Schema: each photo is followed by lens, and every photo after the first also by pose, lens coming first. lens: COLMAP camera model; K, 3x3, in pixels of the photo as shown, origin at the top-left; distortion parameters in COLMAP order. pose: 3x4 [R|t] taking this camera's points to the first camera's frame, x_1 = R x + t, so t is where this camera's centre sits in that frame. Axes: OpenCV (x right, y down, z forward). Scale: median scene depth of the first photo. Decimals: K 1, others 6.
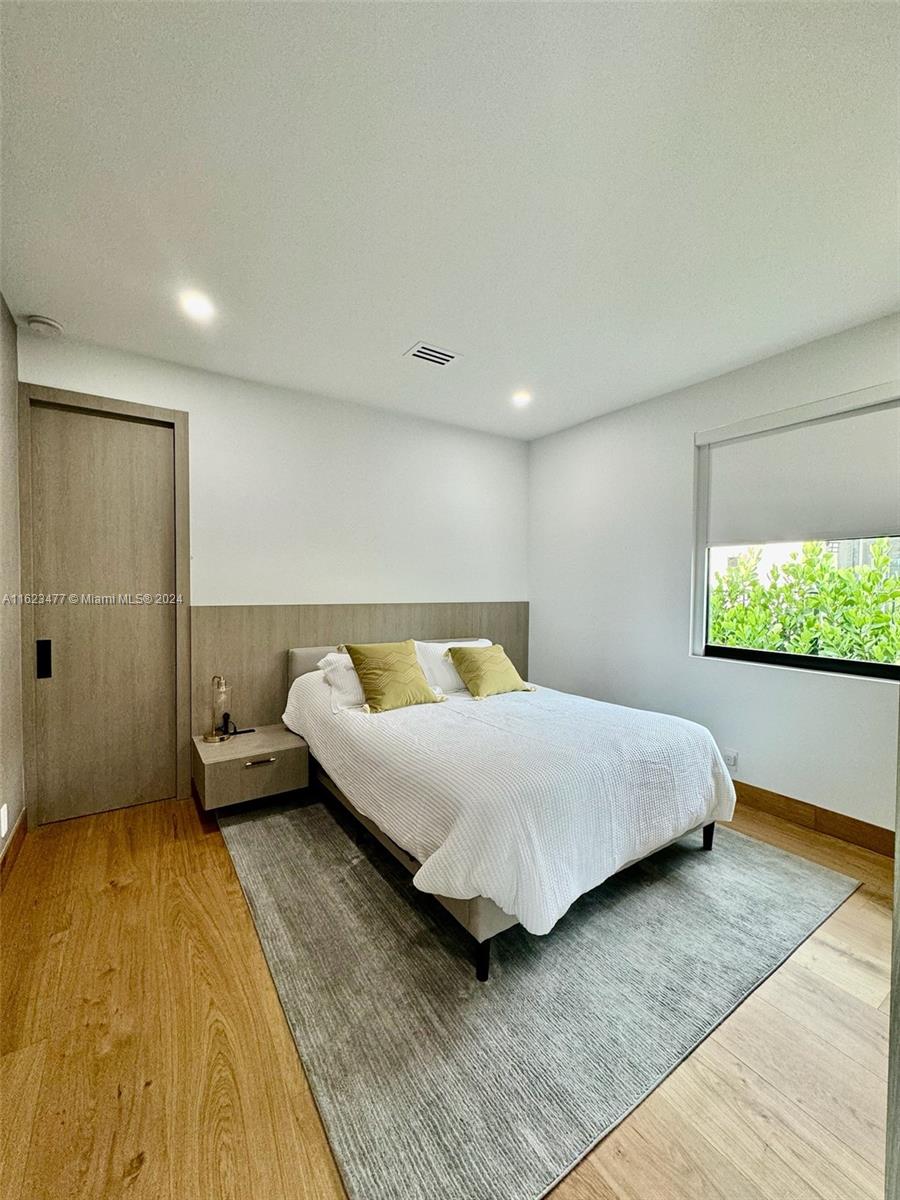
lens RADIAL K [[476.7, 0, 454.3], [0, 476.7, 599.2], [0, 0, 1]] dist [0.001455, 0.000128]
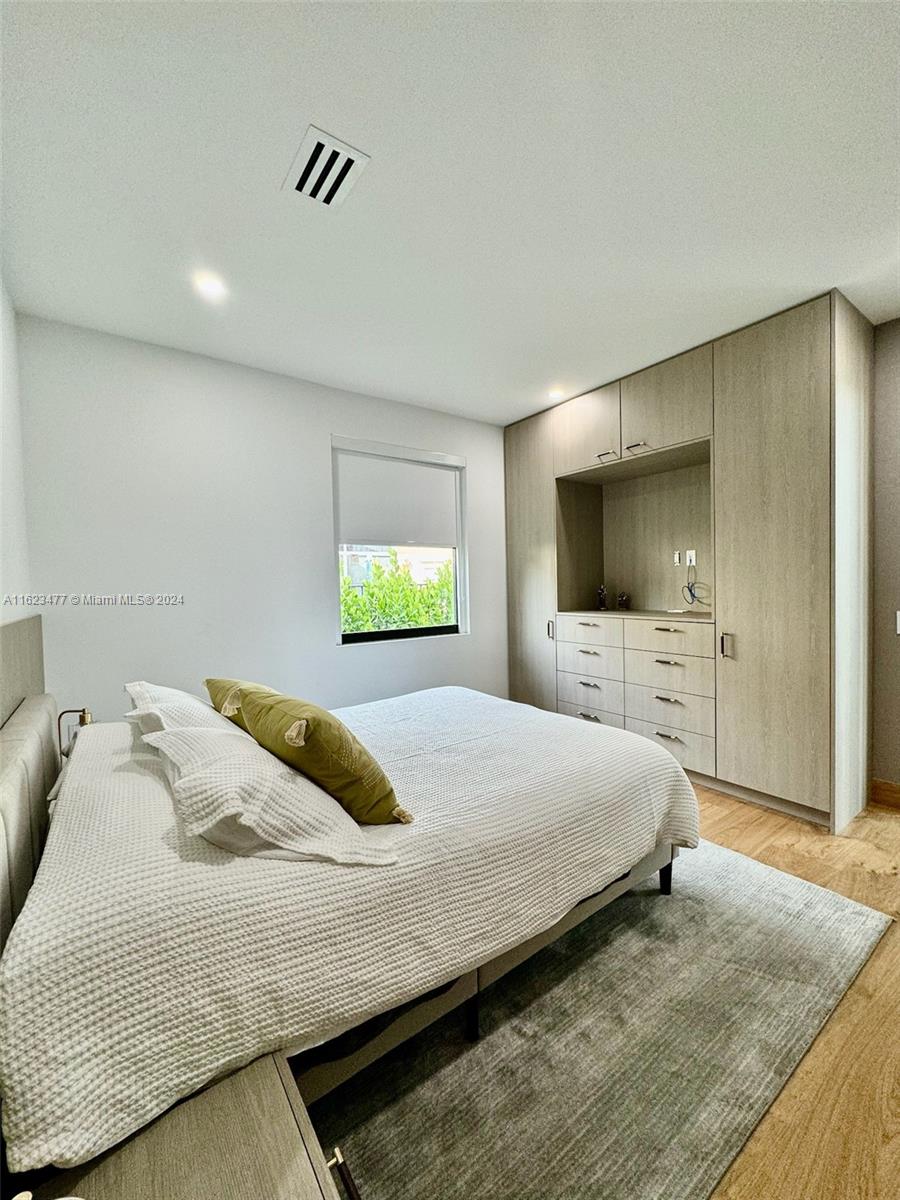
lens RADIAL K [[476.7, 0, 454.3], [0, 476.7, 599.2], [0, 0, 1]] dist [0.001455, 0.000128]
pose [[-0.018137, -0.038980, 0.999075, -0.590309], [0.052408, 0.997829, 0.039883, -0.014357], [-0.998461, 0.053083, -0.016055, 0.809869]]
